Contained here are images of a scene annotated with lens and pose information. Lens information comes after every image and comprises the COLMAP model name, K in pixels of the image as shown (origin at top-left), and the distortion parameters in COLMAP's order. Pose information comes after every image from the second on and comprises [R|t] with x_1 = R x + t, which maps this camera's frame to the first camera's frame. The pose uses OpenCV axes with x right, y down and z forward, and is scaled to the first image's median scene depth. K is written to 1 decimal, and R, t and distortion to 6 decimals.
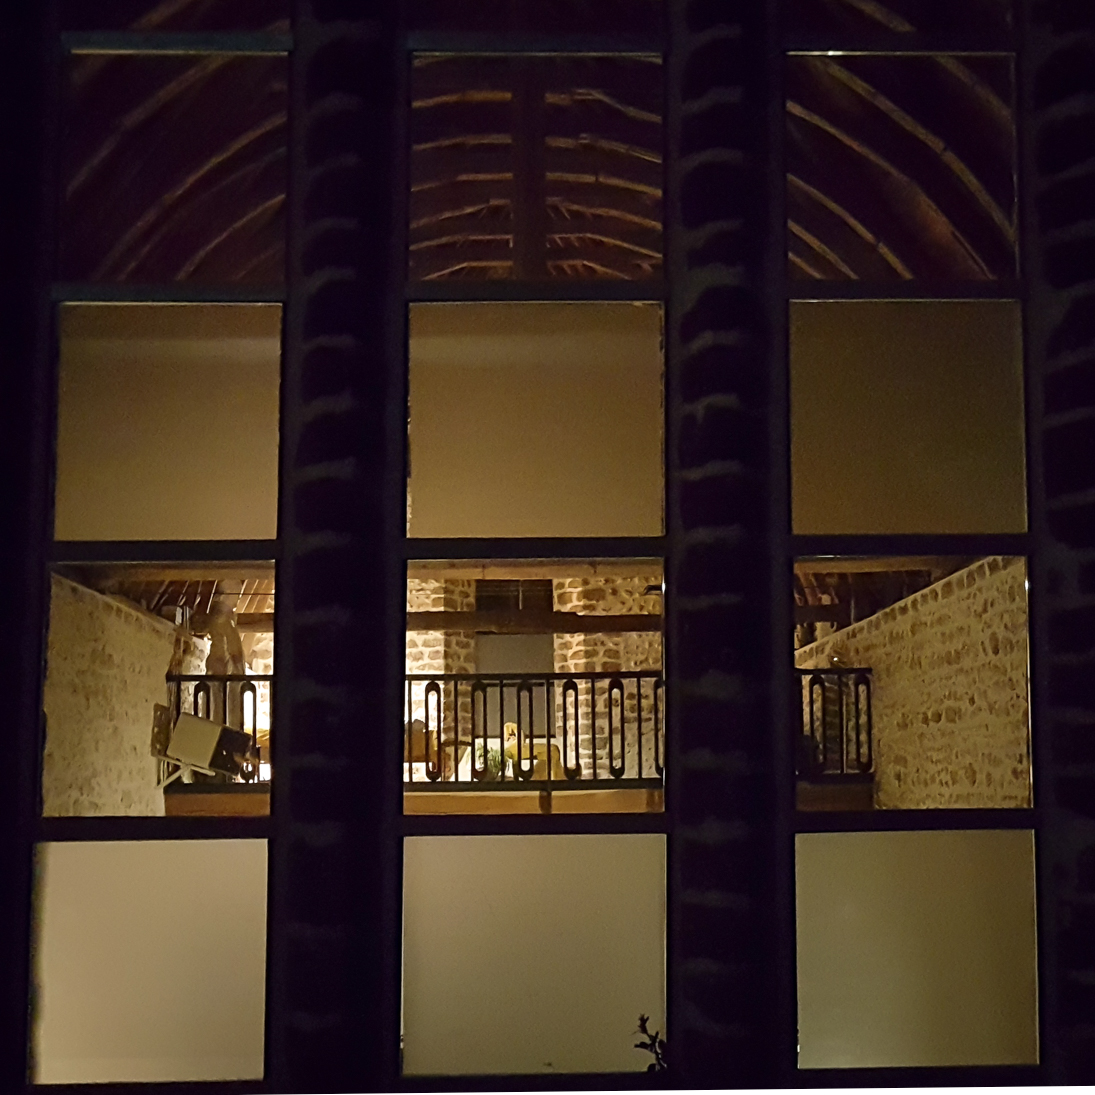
lens RADIAL K [[1492.0, 0, 548.1], [0, 1492.0, 548.0], [0, 0, 1]] dist [0.005351, 0.000000]
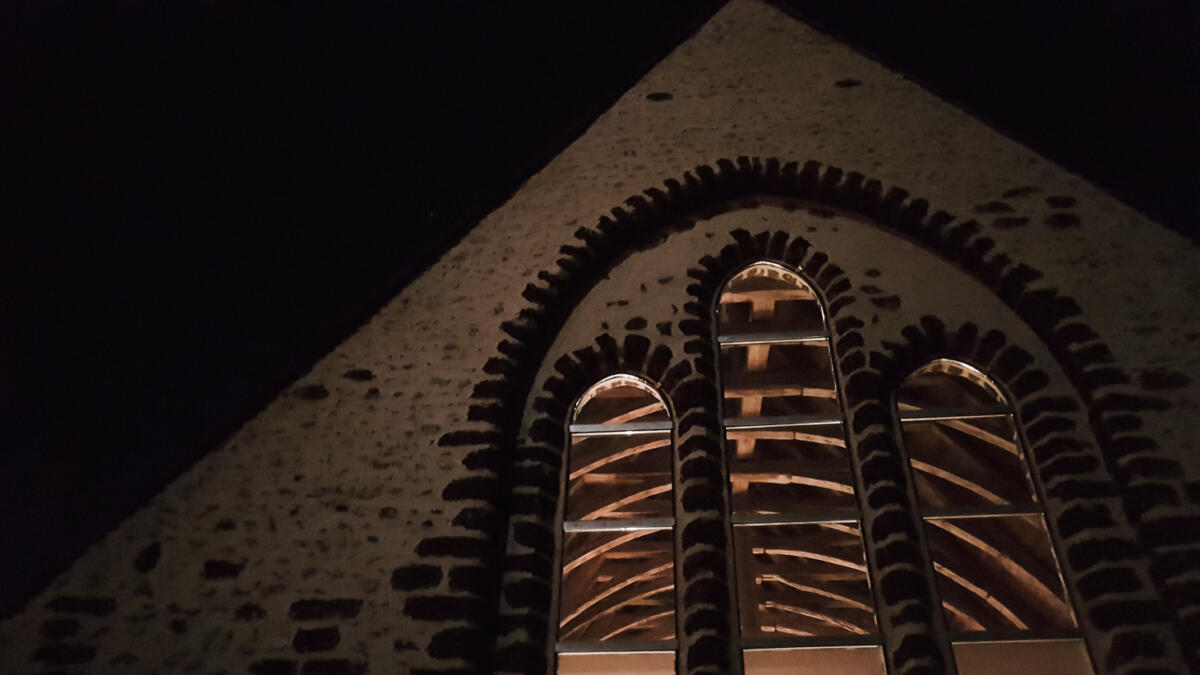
lens RADIAL K [[863.2, 0, 600.6], [0, 863.2, 337.8], [0, 0, 1]] dist [-0.006247, -0.004501]
pose [[0.993138, -0.054132, -0.103670, -0.137724], [-0.013871, 0.825656, -0.564003, 0.127823], [0.116126, 0.561570, 0.819240, -0.134639]]
